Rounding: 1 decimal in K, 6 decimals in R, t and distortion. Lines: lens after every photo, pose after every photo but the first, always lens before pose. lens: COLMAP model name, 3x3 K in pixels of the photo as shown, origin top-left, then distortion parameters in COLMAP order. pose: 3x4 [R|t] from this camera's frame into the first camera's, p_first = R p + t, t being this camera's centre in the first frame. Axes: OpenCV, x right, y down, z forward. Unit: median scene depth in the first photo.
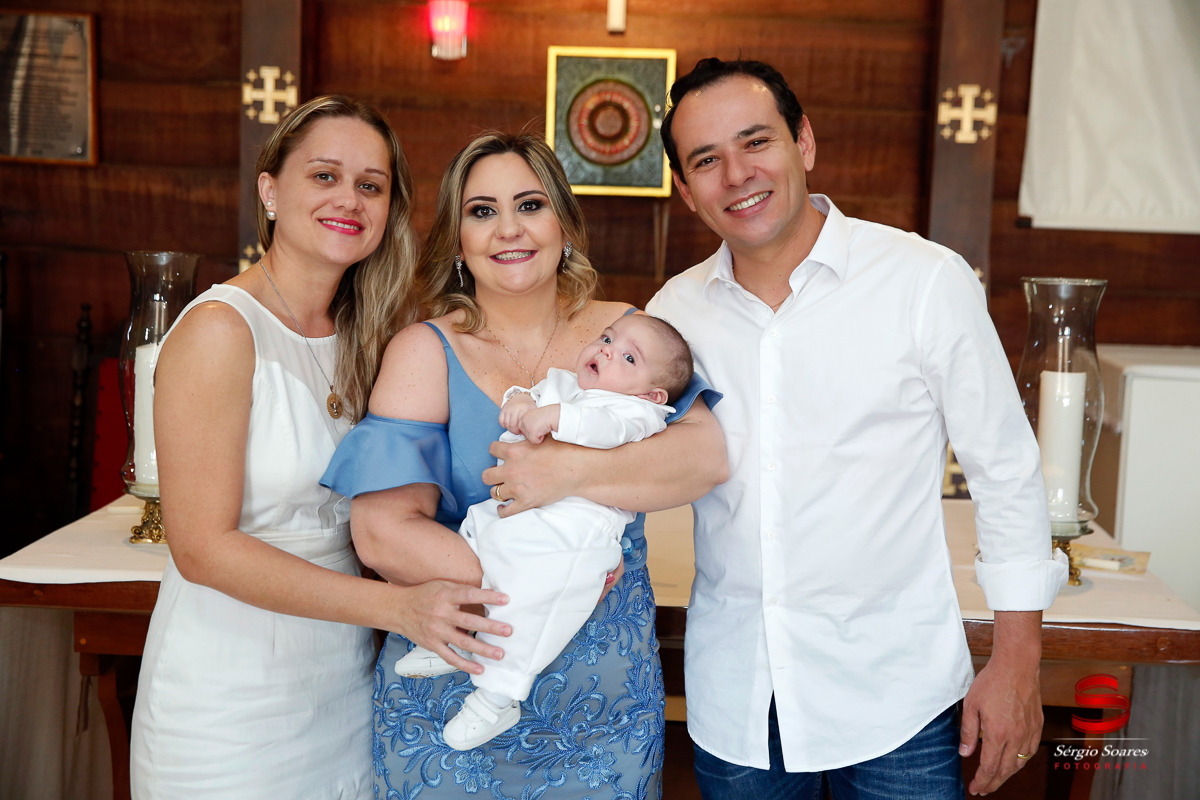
lens RADIAL K [[1687.0, 0, 596.6], [0, 1687.0, 413.6], [0, 0, 1]] dist [0.118637, 0.000000]
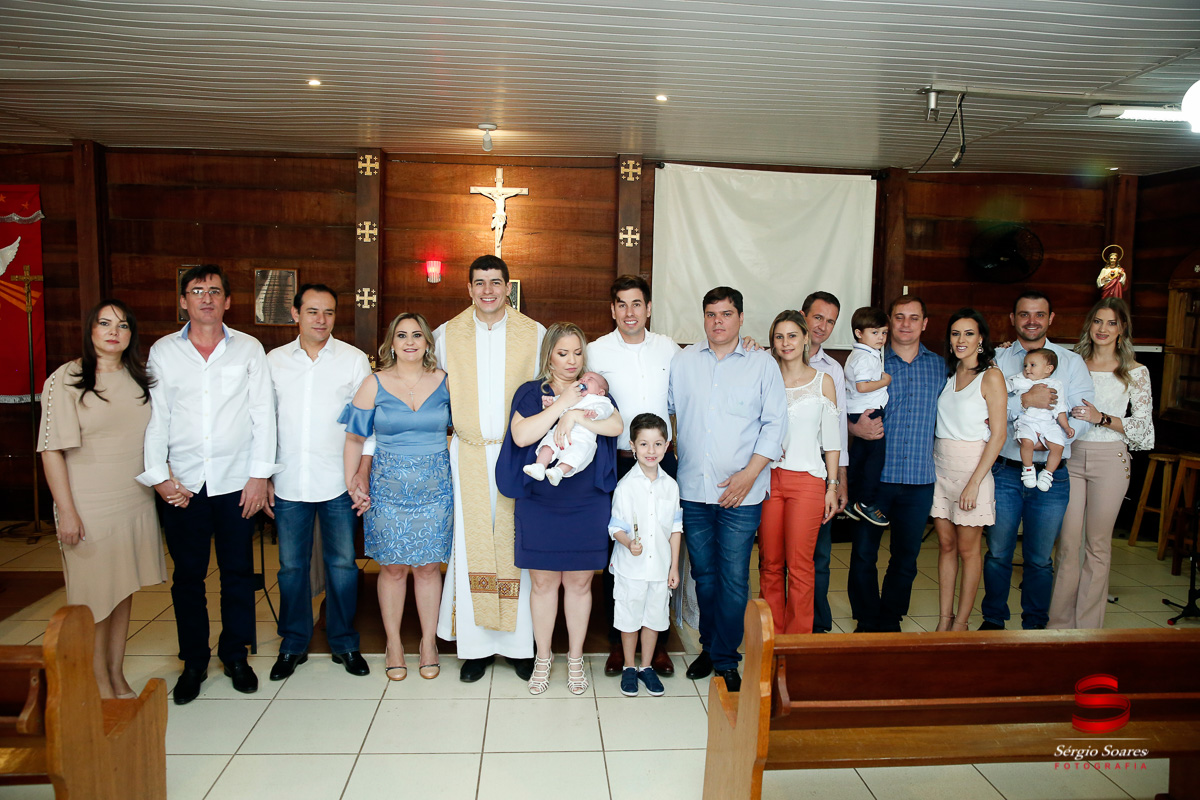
lens RADIAL K [[837.4, 0, 591.3], [0, 837.4, 395.7], [0, 0, 1]] dist [-0.076668, 0.037104]
pose [[0.992856, -0.024618, 0.116748, -0.000840], [0.029393, 0.998793, -0.039363, 0.023444], [-0.115638, 0.042514, 0.992381, -0.303293]]
